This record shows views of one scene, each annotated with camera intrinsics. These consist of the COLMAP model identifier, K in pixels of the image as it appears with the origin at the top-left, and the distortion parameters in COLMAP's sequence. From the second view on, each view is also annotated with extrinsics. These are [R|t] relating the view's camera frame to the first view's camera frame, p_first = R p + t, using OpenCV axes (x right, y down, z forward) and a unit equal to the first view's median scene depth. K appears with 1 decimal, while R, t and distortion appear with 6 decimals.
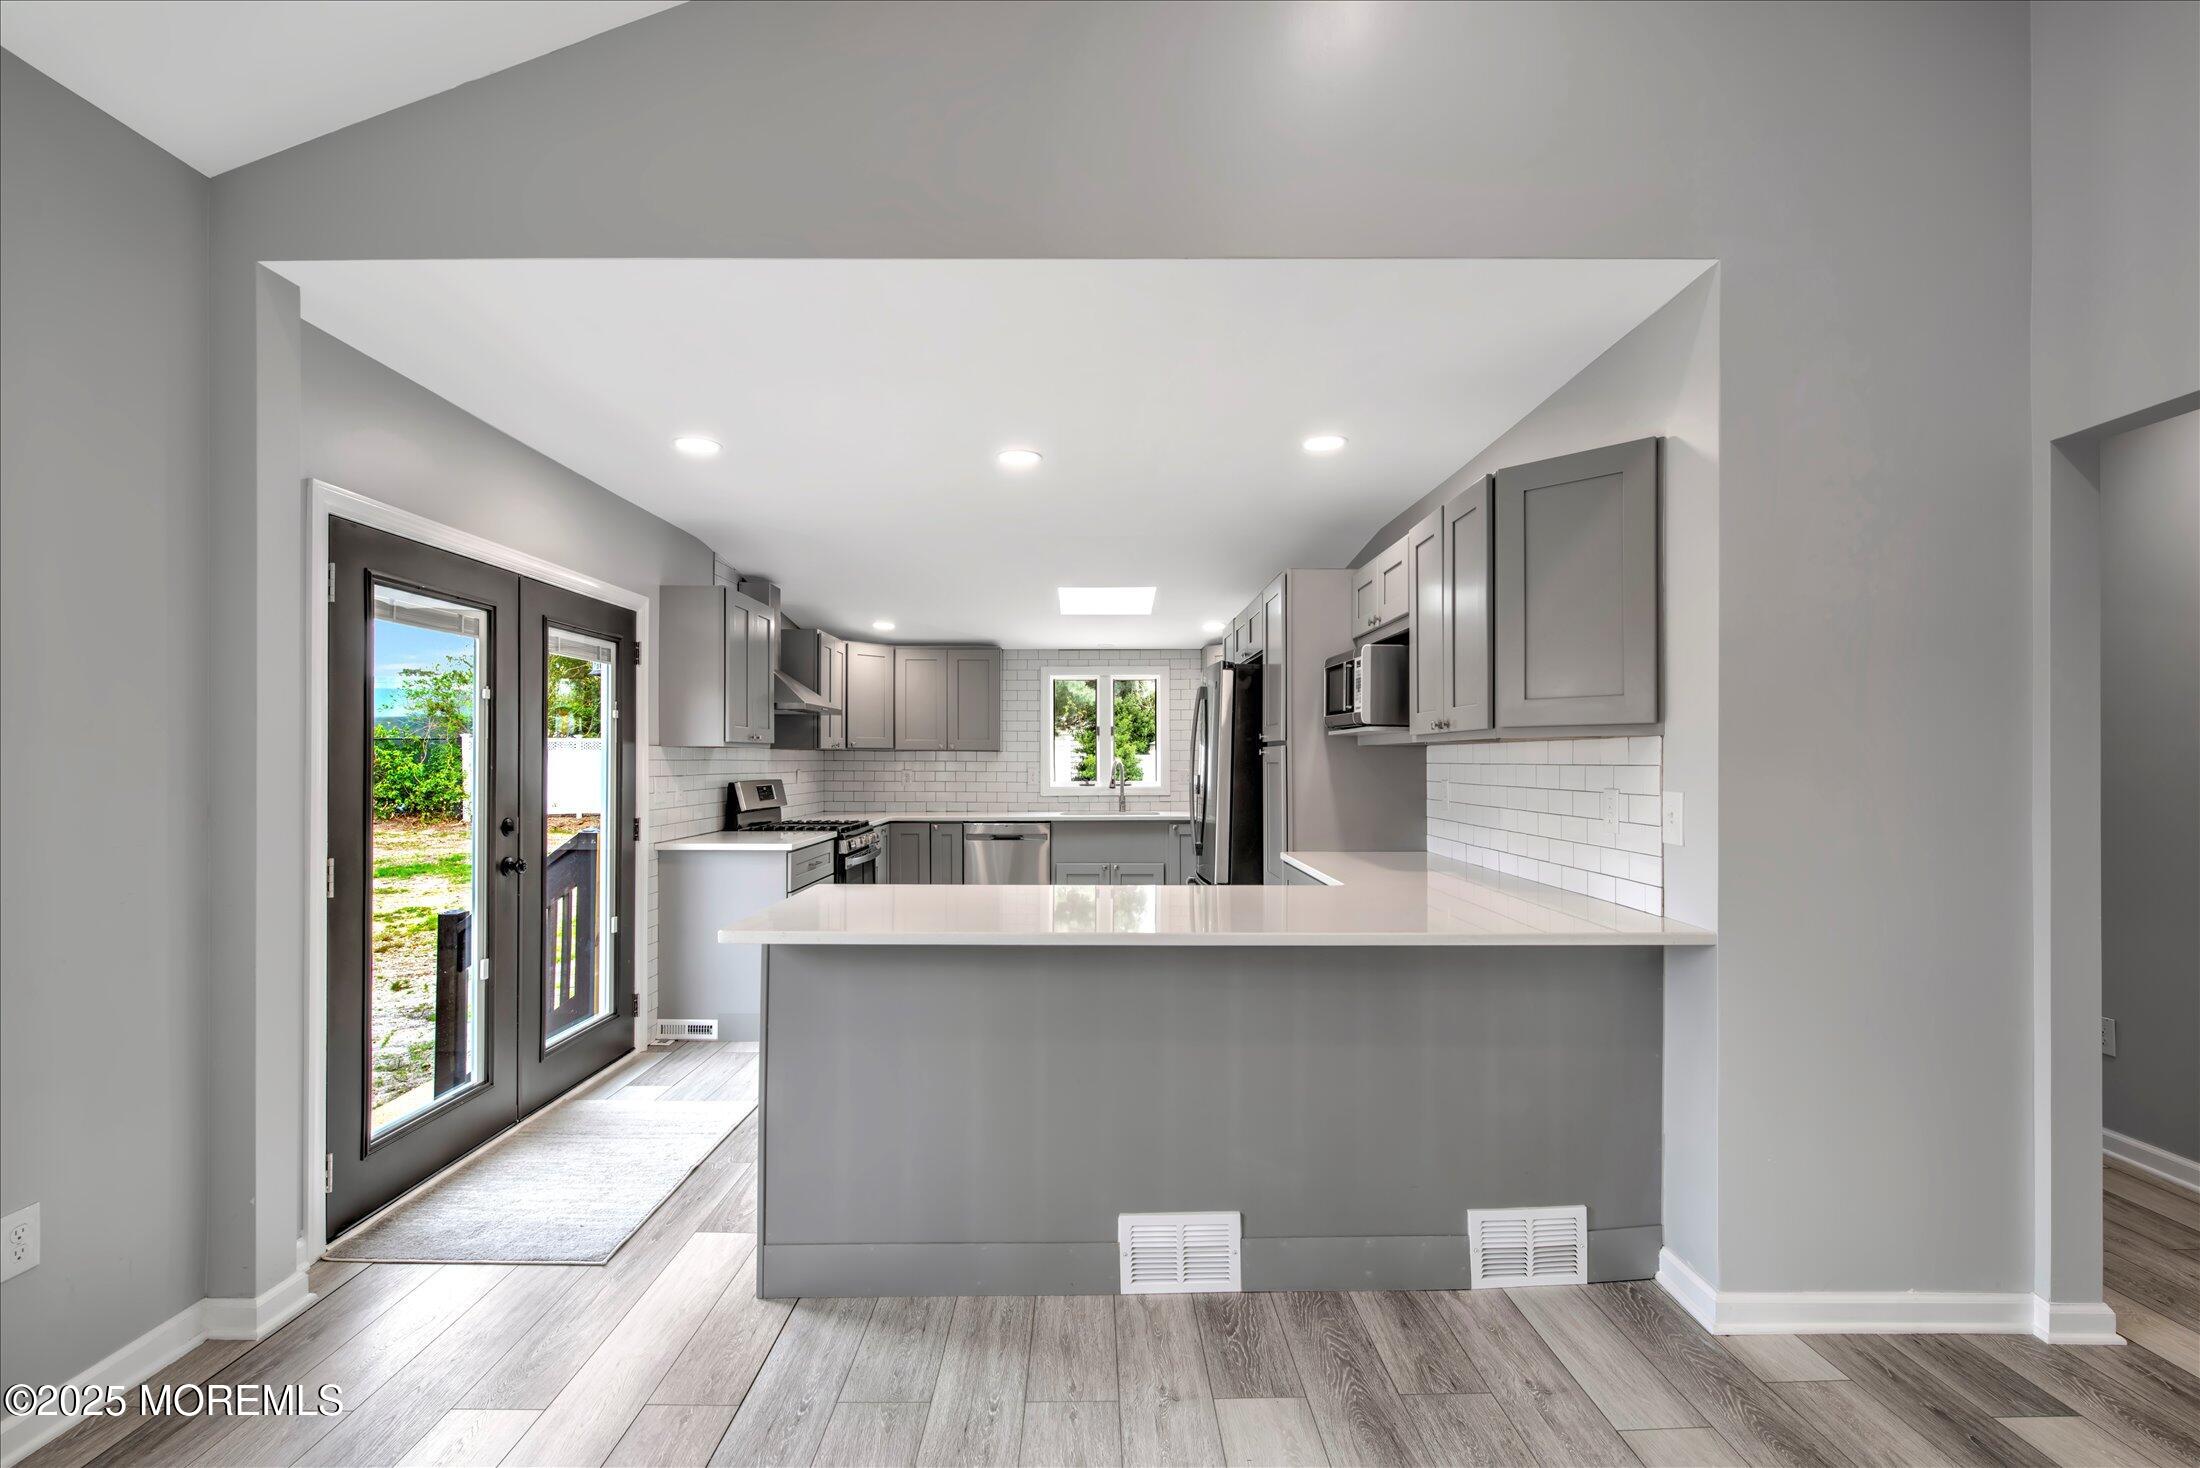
lens RADIAL K [[978.9, 0, 1096.4], [0, 978.9, 756.1], [0, 0, 1]] dist [-0.005227, -0.003739]
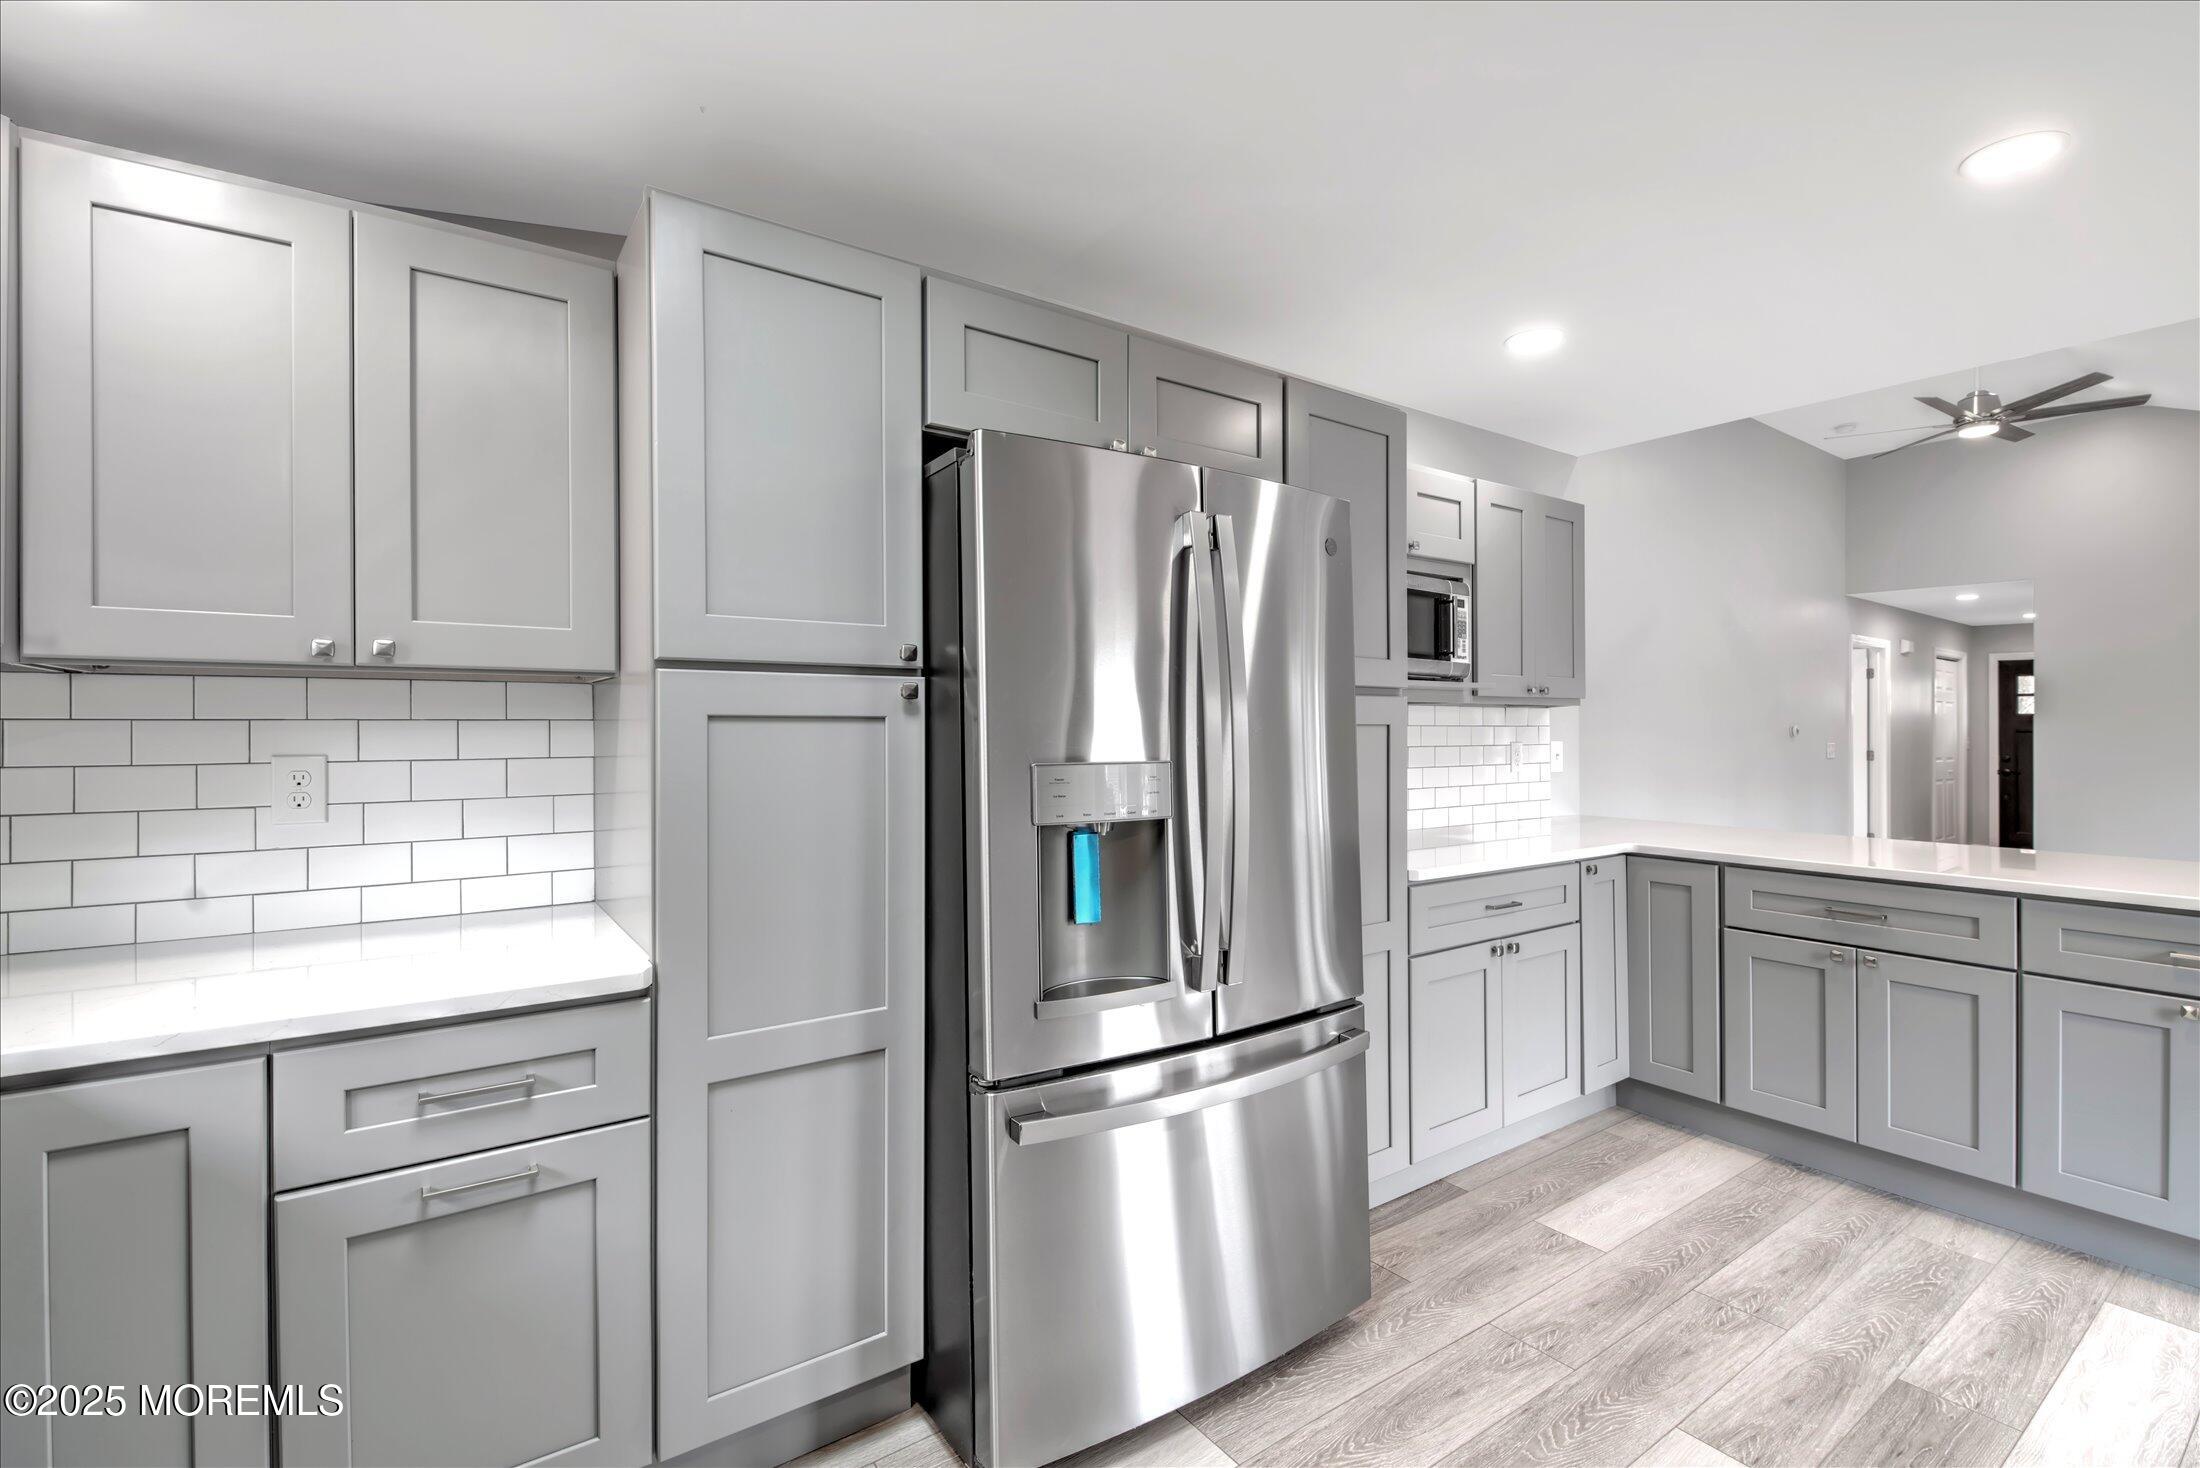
lens RADIAL K [[980.6, 0, 1079.1], [0, 980.6, 720.2], [0, 0, 1]] dist [-0.006594, -0.005928]
pose [[-0.565251, 0.002671, 0.824915, -0.198807], [-0.005114, 0.999964, -0.006742, 0.009232], [-0.824903, -0.008030, -0.565217, 1.512332]]
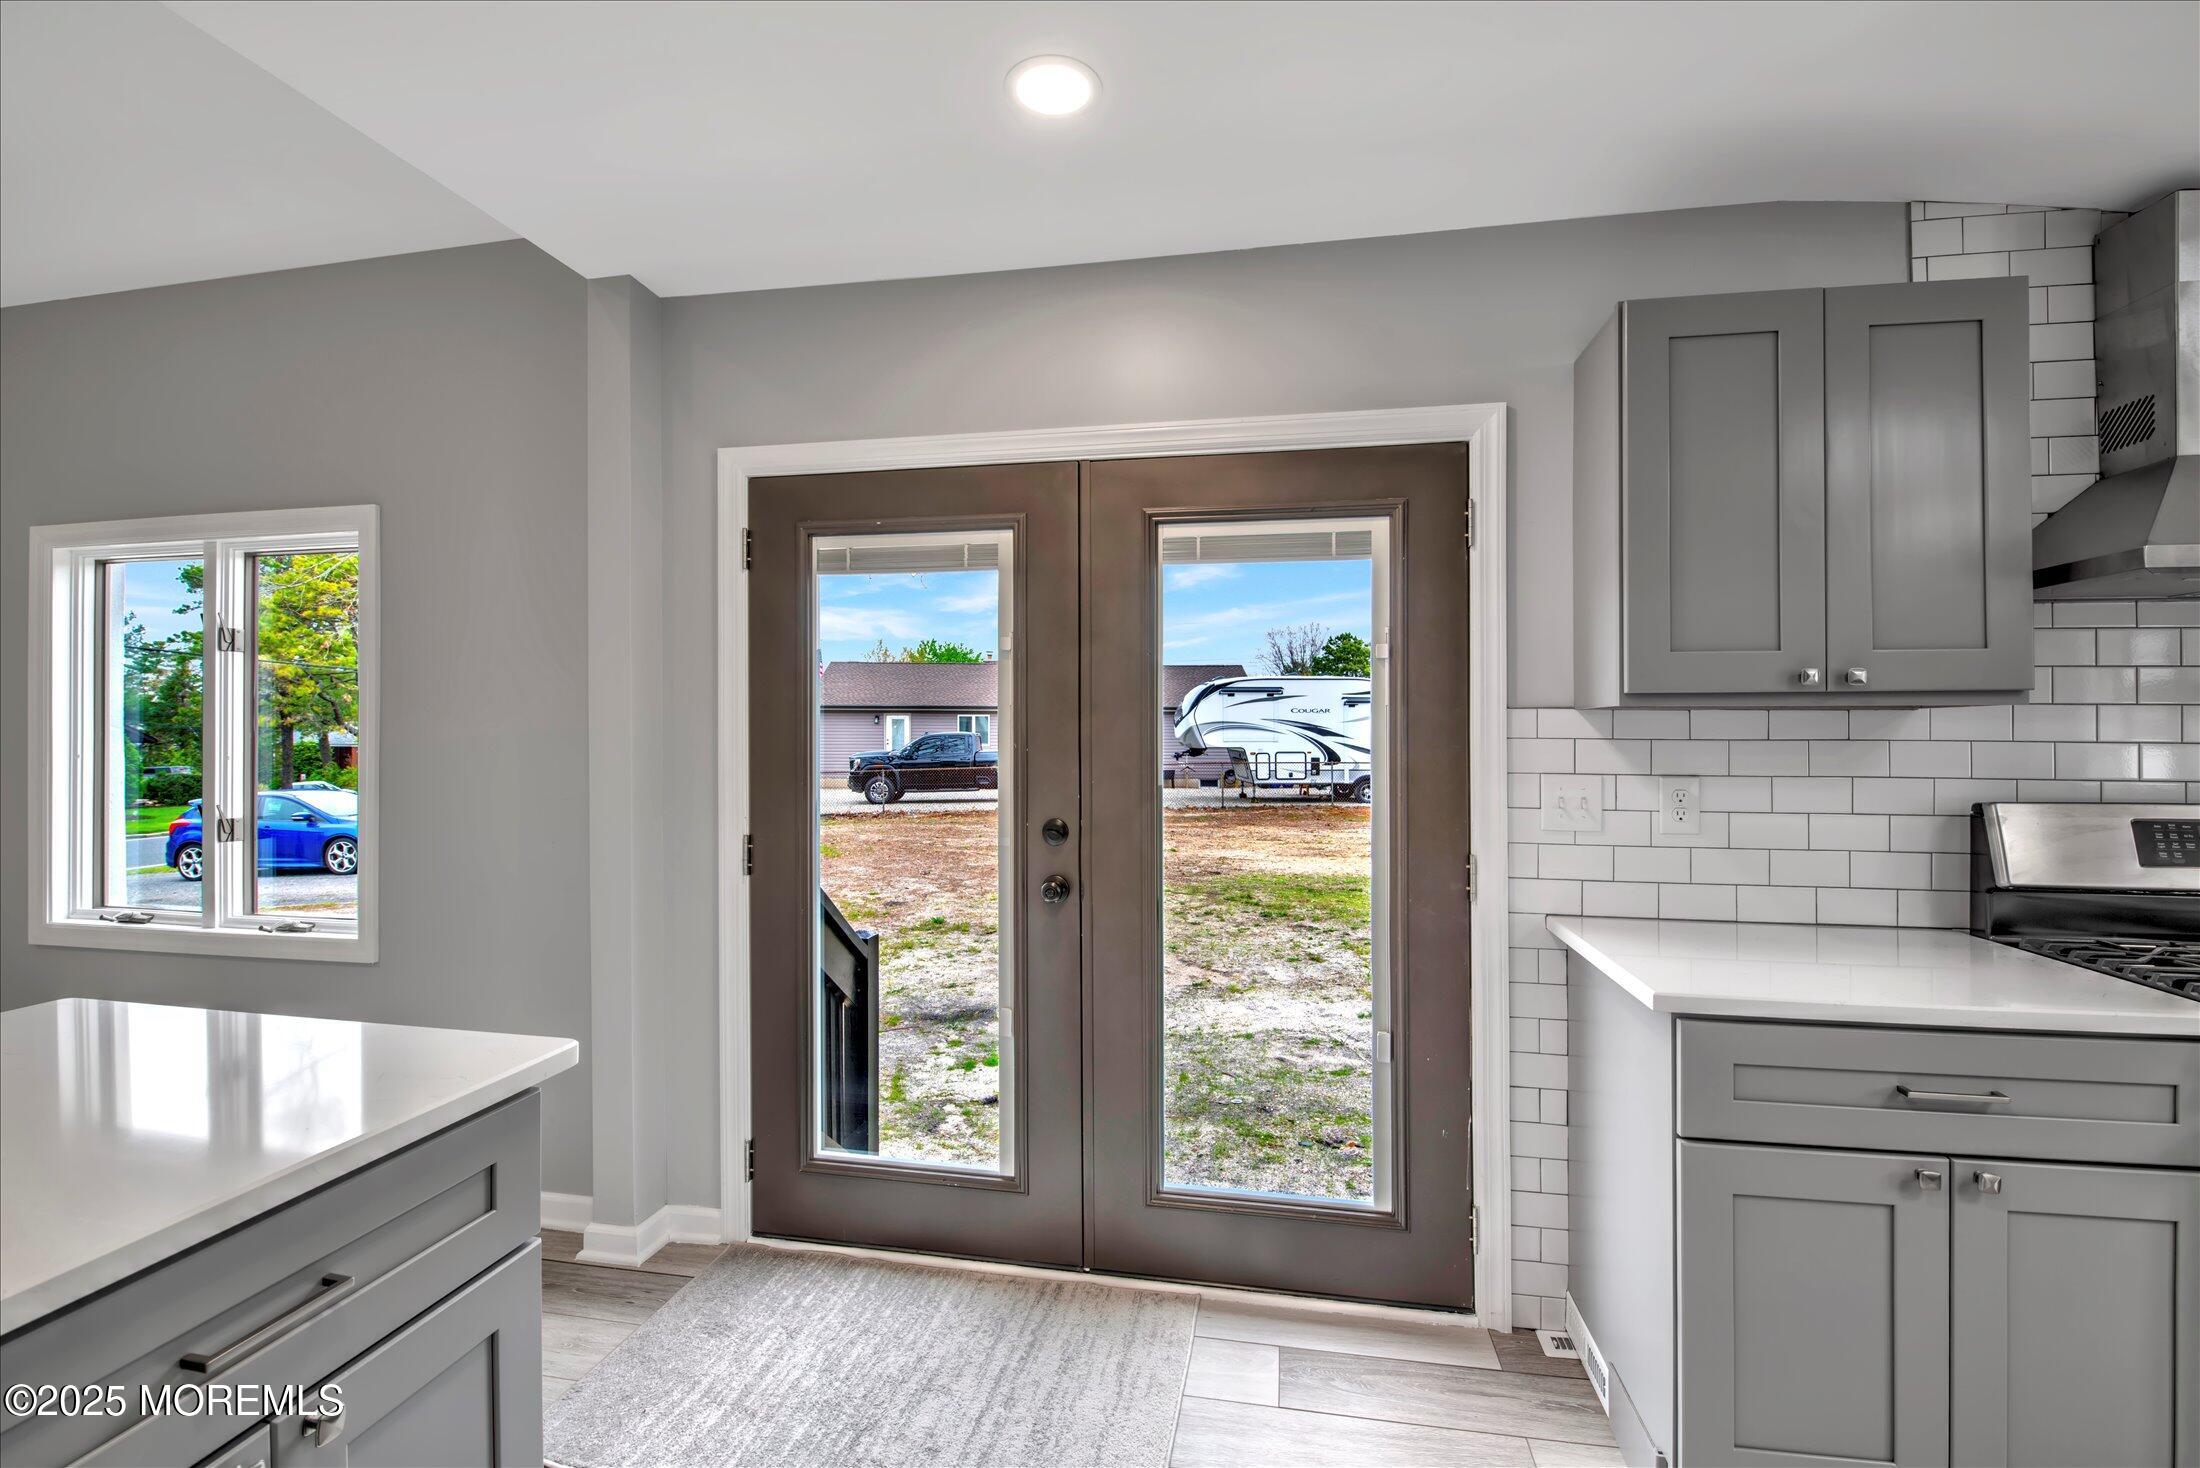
lens RADIAL K [[958.2, 0, 1118.3], [0, 958.2, 726.3], [0, 0, 1]] dist [-0.016171, -0.002200]
pose [[-0.181736, -0.010167, -0.983295, 0.046568], [-0.003804, 0.999946, -0.009636, 0.002544], [0.983340, 0.001989, -0.181765, 0.940690]]
